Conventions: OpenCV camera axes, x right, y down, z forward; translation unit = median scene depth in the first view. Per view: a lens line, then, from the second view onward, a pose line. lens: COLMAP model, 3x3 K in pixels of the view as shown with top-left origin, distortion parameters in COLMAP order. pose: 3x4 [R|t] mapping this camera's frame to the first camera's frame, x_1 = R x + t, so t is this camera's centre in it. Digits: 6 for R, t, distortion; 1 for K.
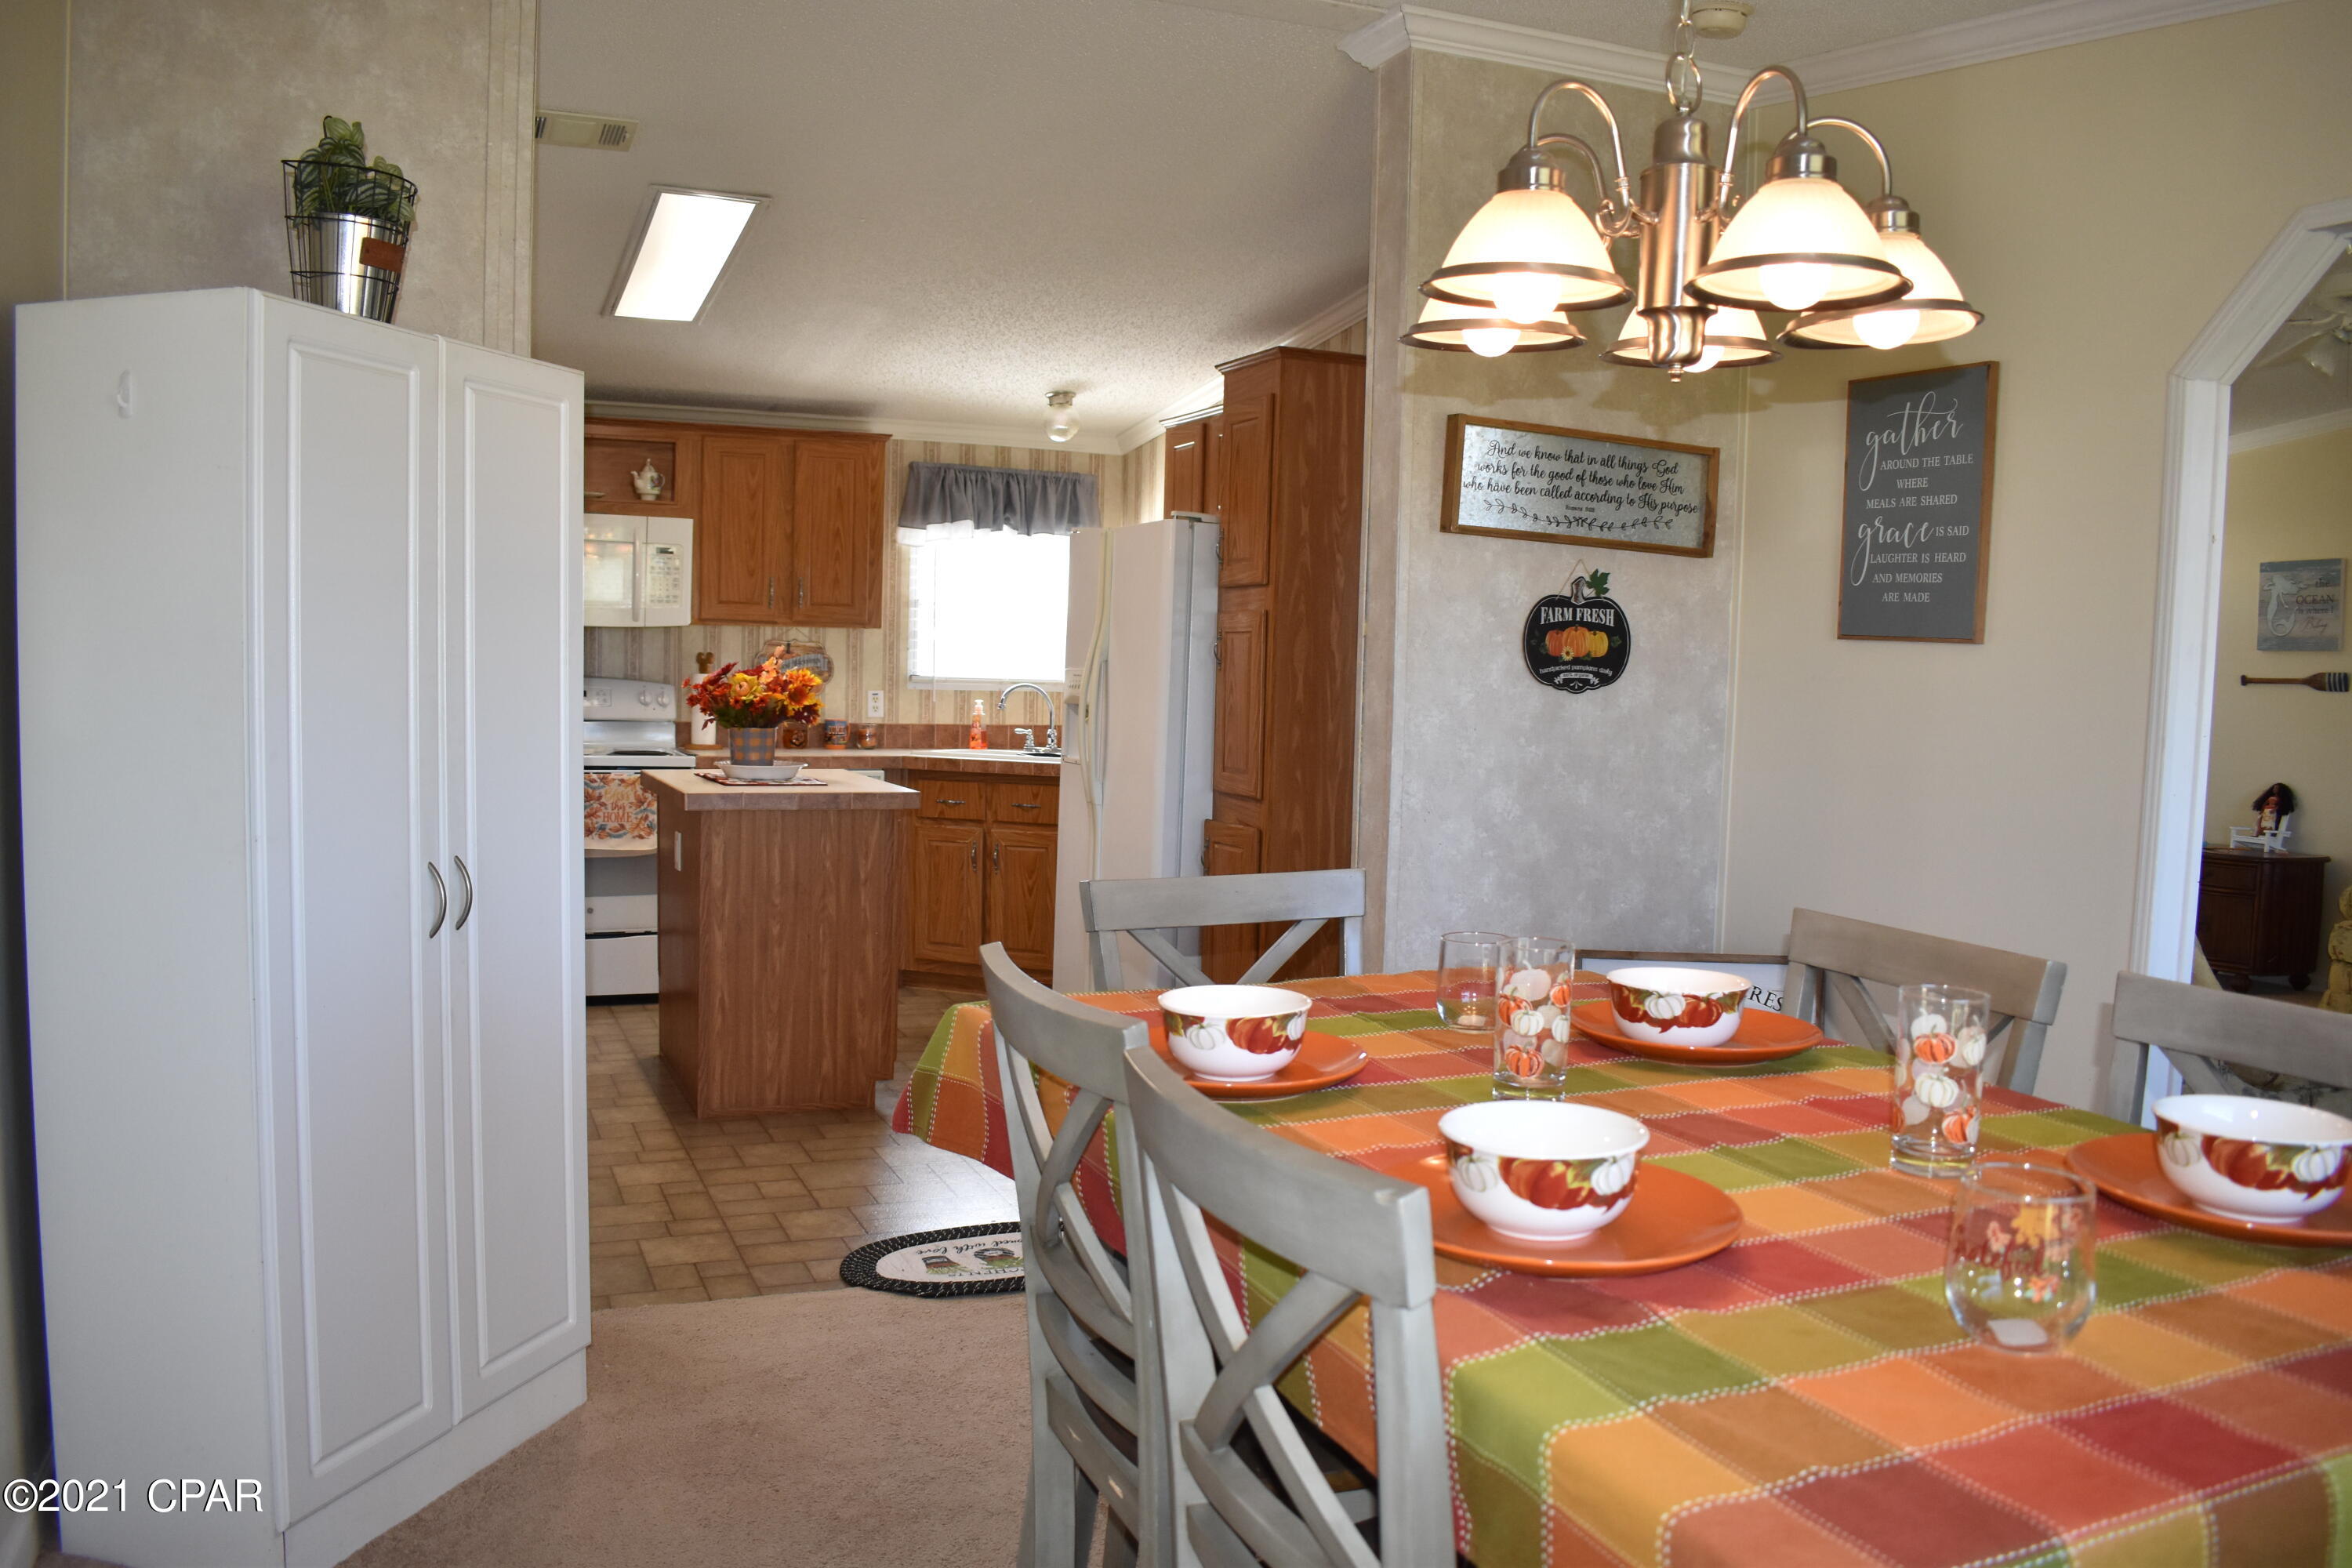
lens RADIAL K [[1833.0, 0, 1164.6], [0, 1833.0, 787.6], [0, 0, 1]] dist [-0.089142, 0.005992]
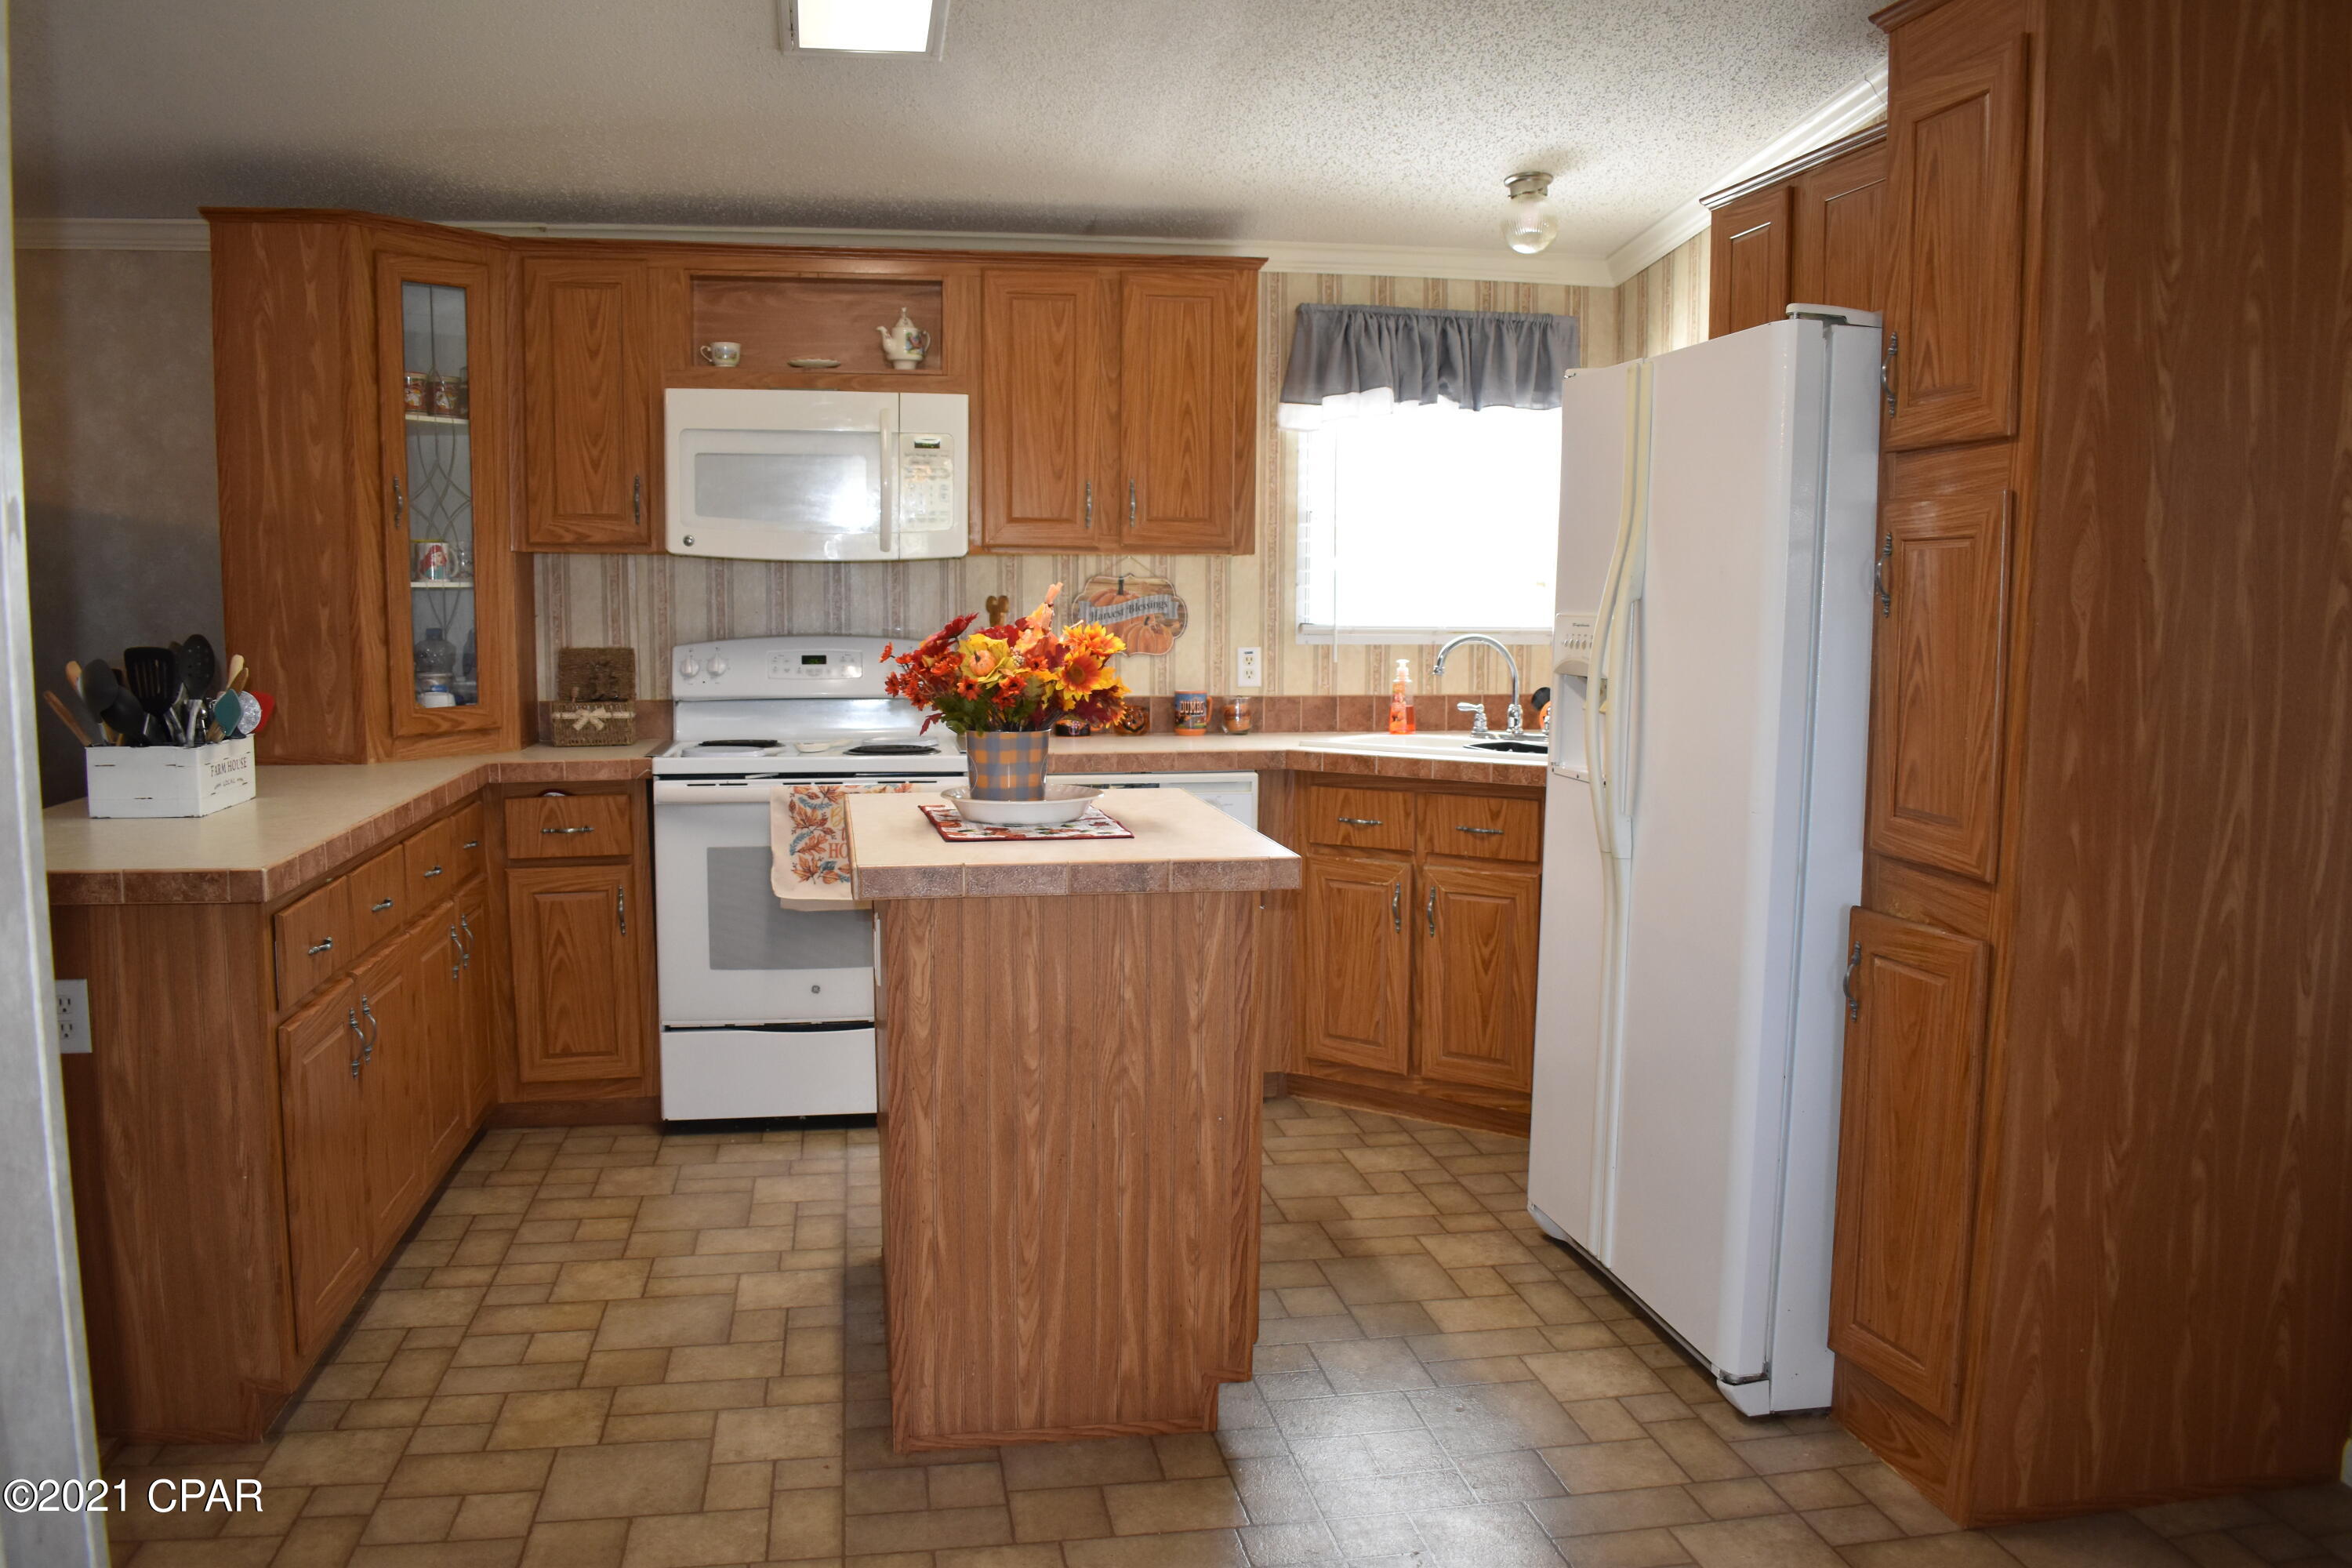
lens RADIAL K [[1833.0, 0, 1164.6], [0, 1833.0, 787.6], [0, 0, 1]] dist [-0.089142, 0.005992]
pose [[0.975070, 0.002568, -0.221882, -0.041312], [0.005244, 0.999387, 0.034611, -0.026915], [0.221834, -0.034911, 0.974459, 0.359405]]
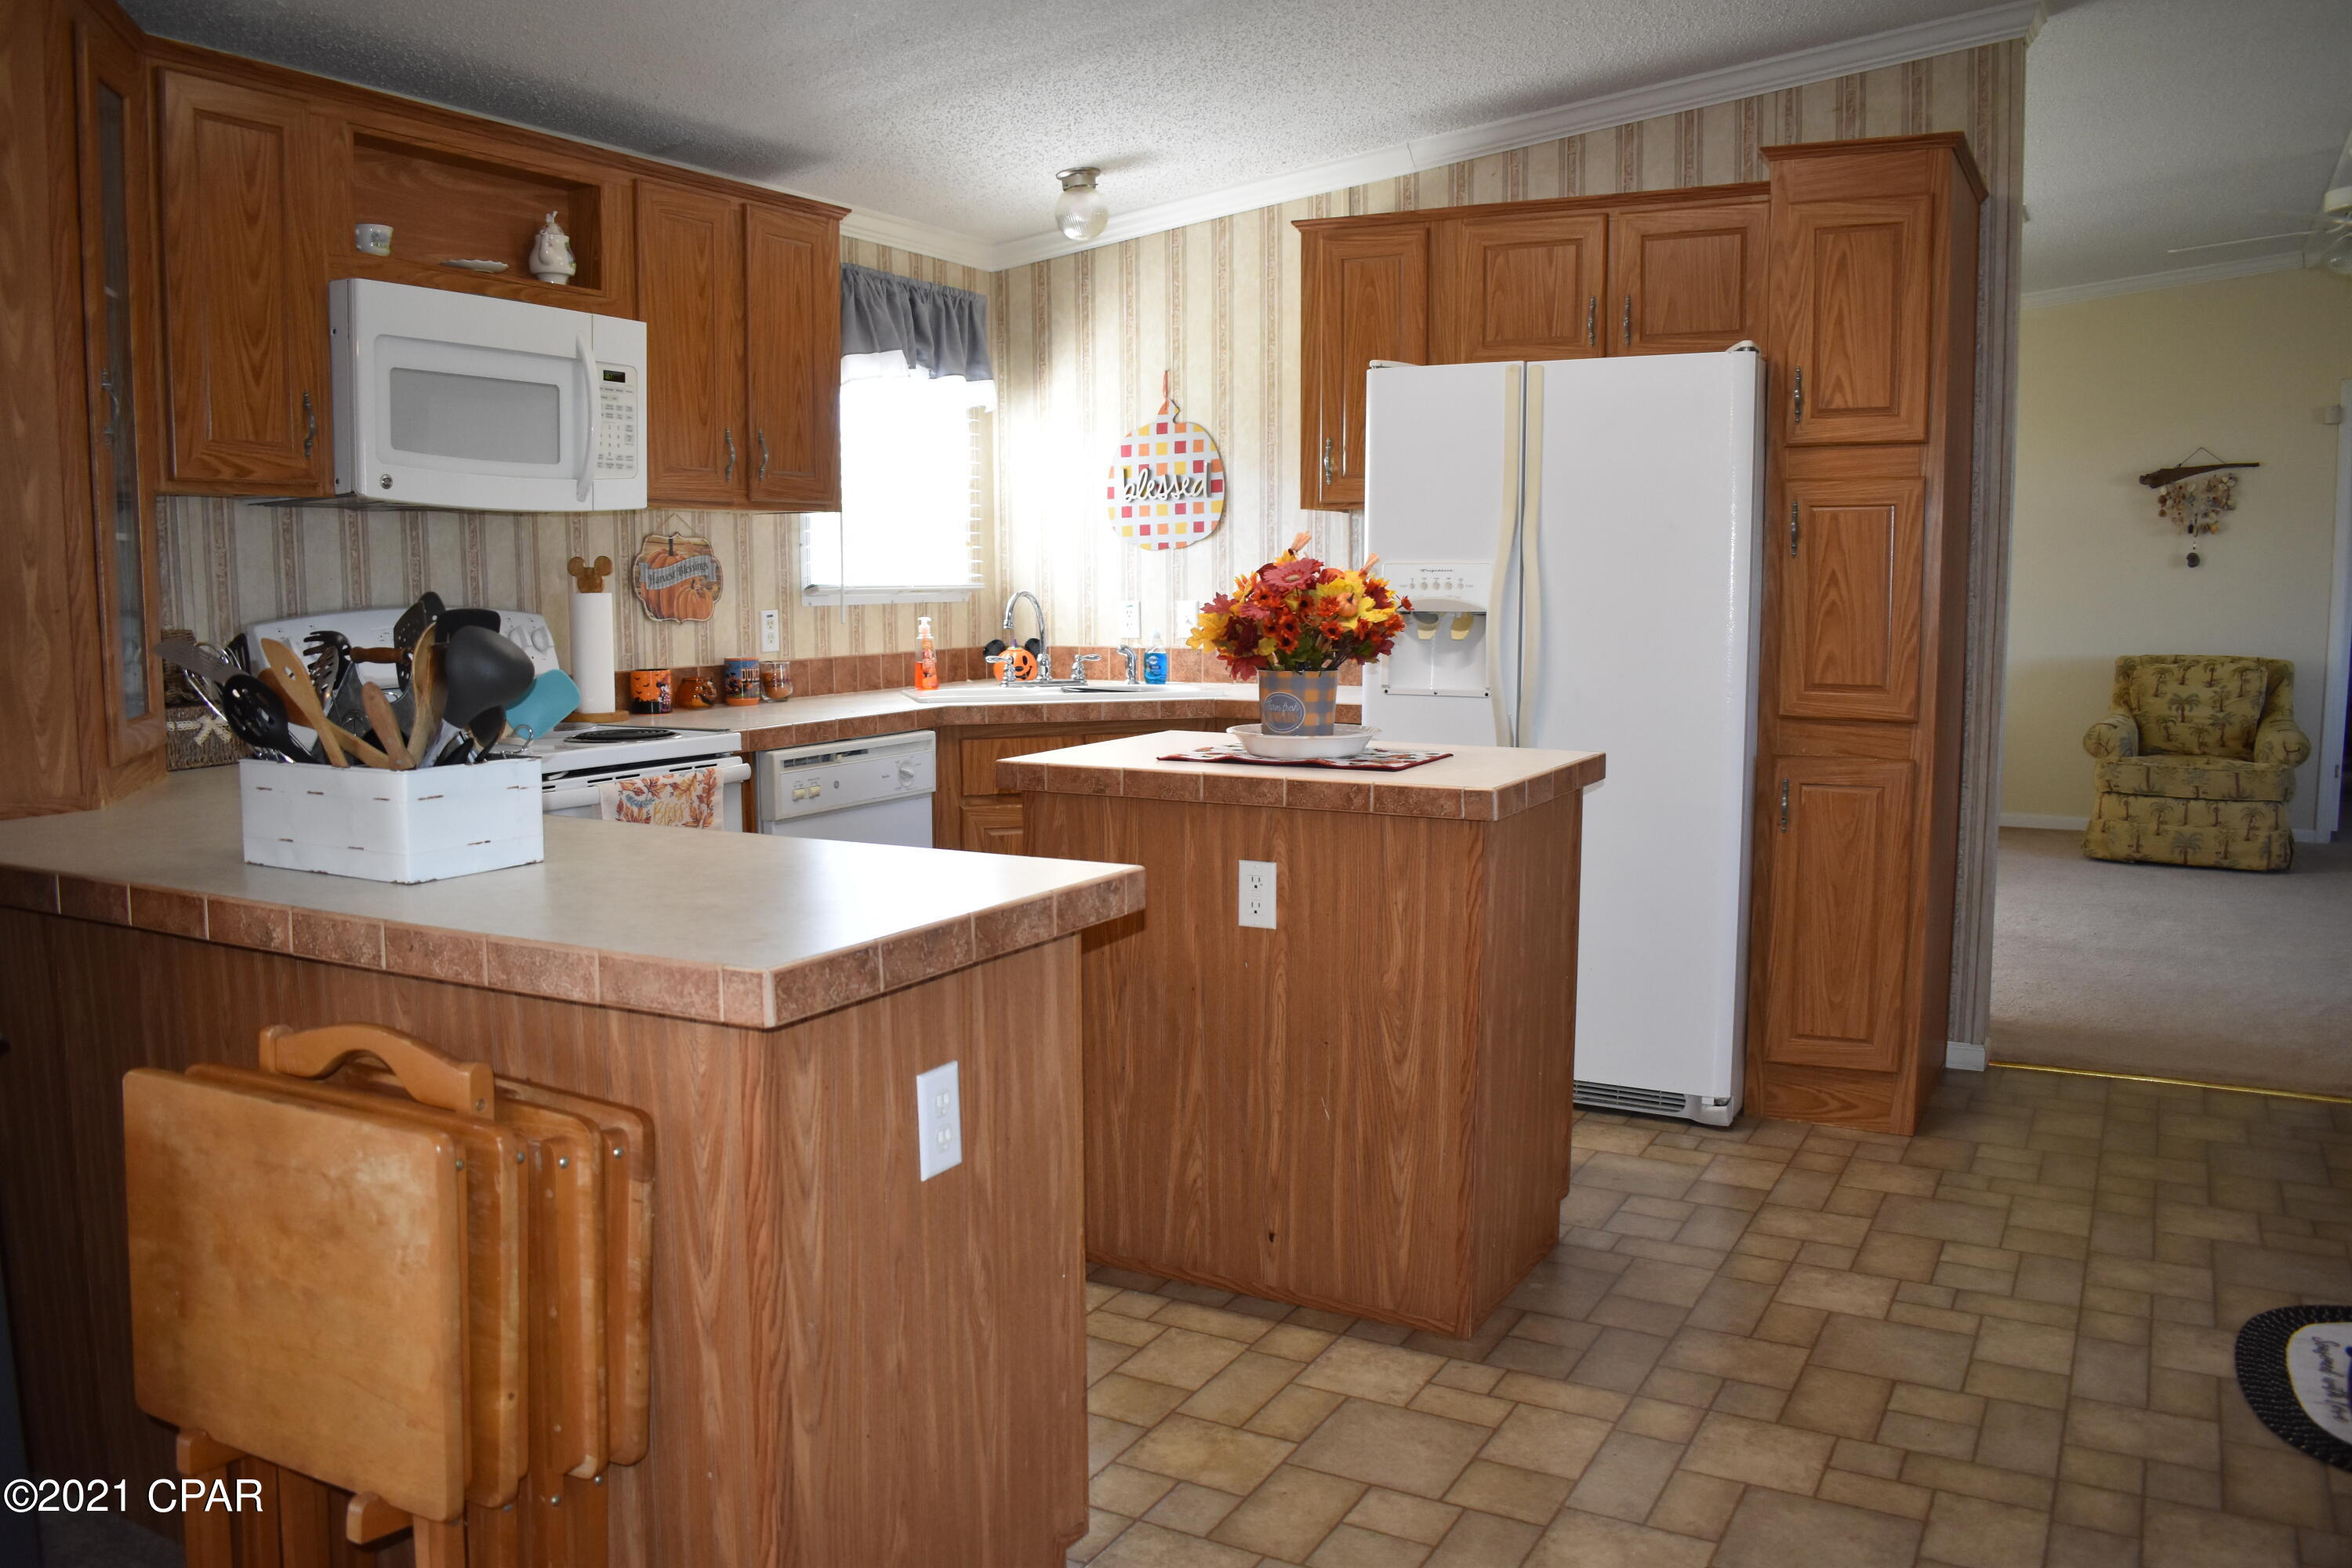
lens RADIAL K [[1833.0, 0, 1164.6], [0, 1833.0, 787.6], [0, 0, 1]] dist [-0.089142, 0.005992]
pose [[0.782241, -0.101018, 0.614731, -0.492871], [0.066375, 0.994663, 0.078991, -0.035142], [-0.619430, -0.020988, 0.784772, 0.440208]]
